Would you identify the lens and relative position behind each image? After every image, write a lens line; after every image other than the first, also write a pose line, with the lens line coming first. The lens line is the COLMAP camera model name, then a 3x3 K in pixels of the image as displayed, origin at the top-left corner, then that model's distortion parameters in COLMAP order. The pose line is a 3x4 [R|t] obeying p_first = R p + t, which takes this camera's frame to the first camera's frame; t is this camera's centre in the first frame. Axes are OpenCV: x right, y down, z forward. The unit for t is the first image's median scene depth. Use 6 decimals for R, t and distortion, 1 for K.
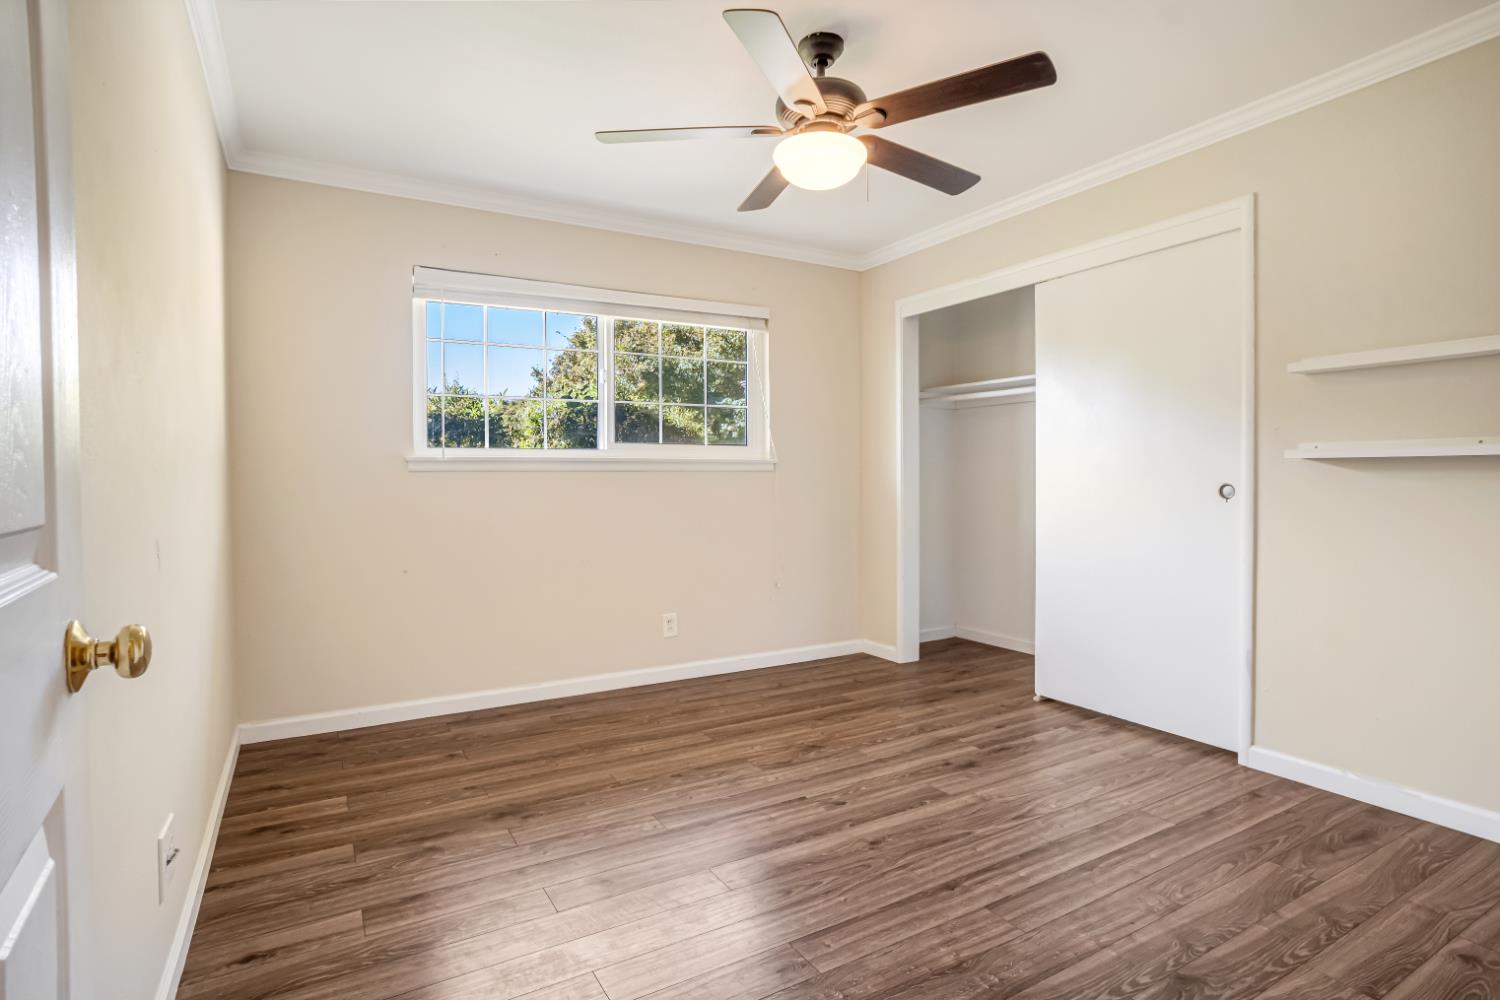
lens RADIAL K [[709.4, 0, 750.5], [0, 709.4, 484.6], [0, 0, 1]] dist [-0.052188, 0.024883]
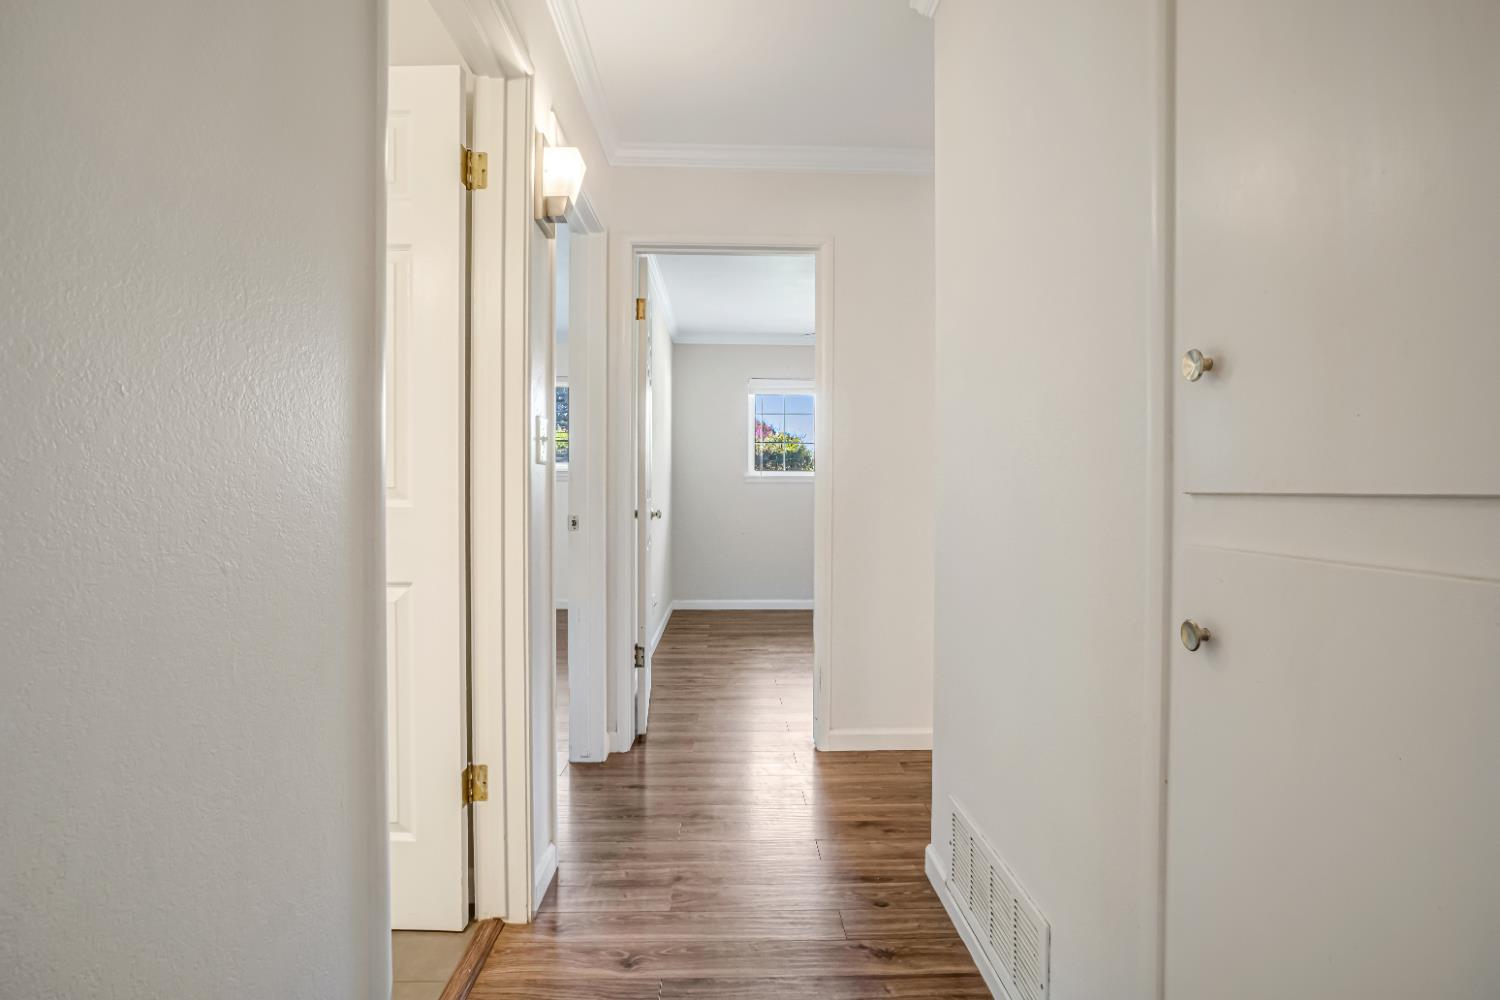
lens RADIAL K [[709.4, 0, 750.5], [0, 709.4, 484.6], [0, 0, 1]] dist [-0.052188, 0.024883]
pose [[0.859903, 0.017423, -0.510160, 0.816962], [-0.020833, 0.999782, -0.000971, -0.017192], [0.510032, 0.011463, 0.860079, -1.078119]]
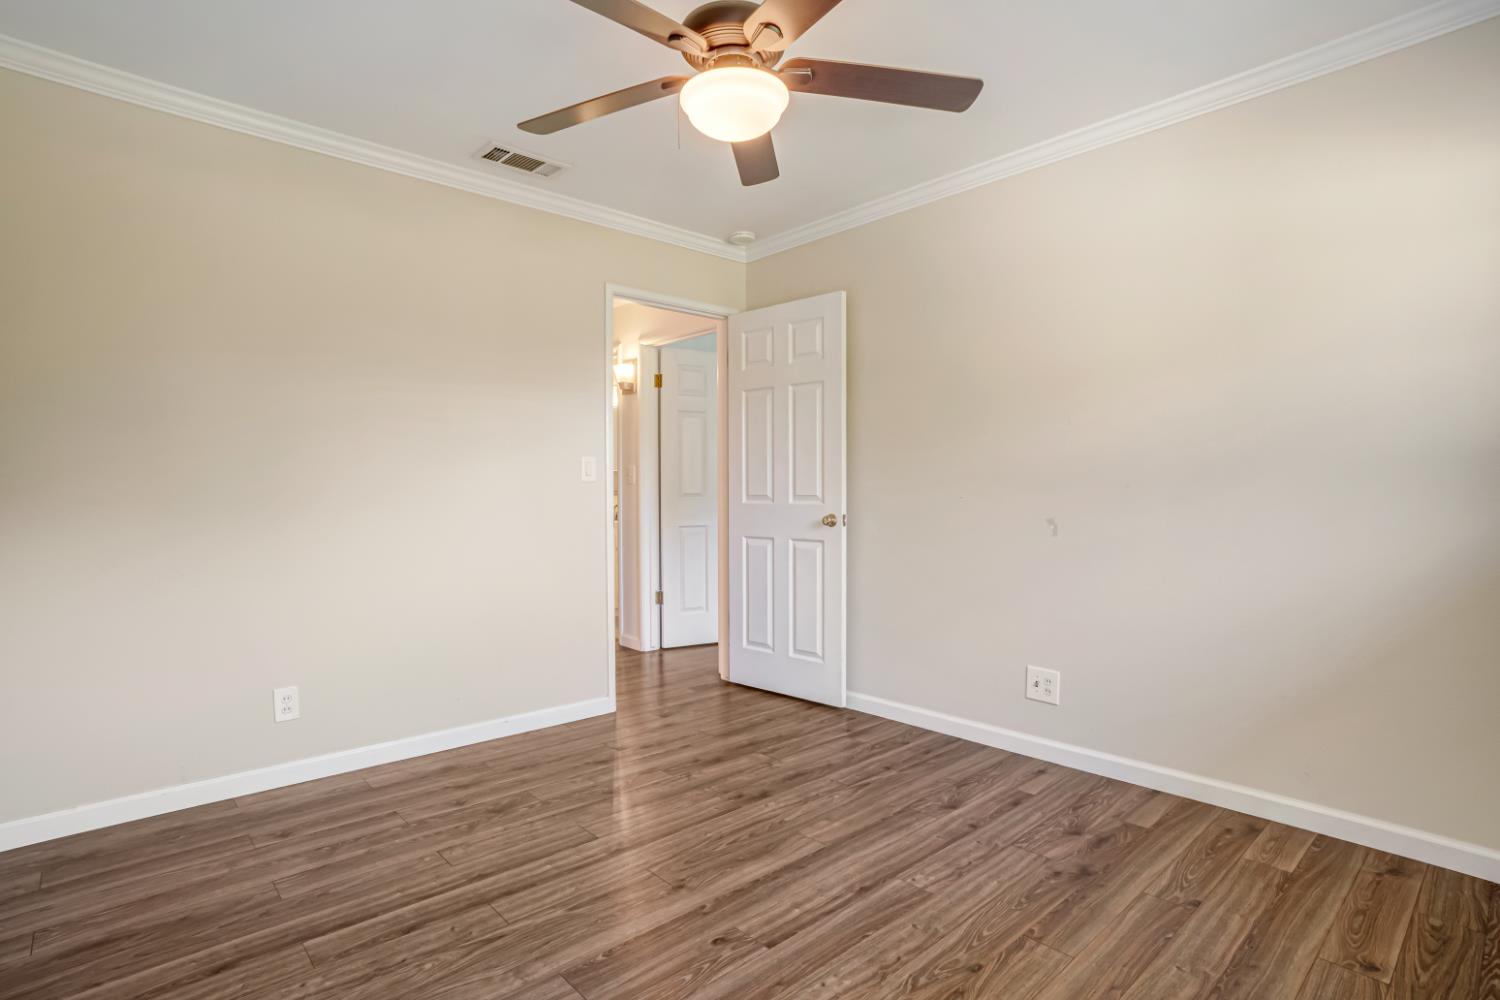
lens RADIAL K [[709.4, 0, 750.5], [0, 709.4, 484.6], [0, 0, 1]] dist [-0.052188, 0.024883]
pose [[-0.974871, 0.008629, -0.222604, 0.276477], [0.008037, 0.999961, 0.003564, -0.039186], [0.222626, 0.001685, -0.974902, 1.862151]]
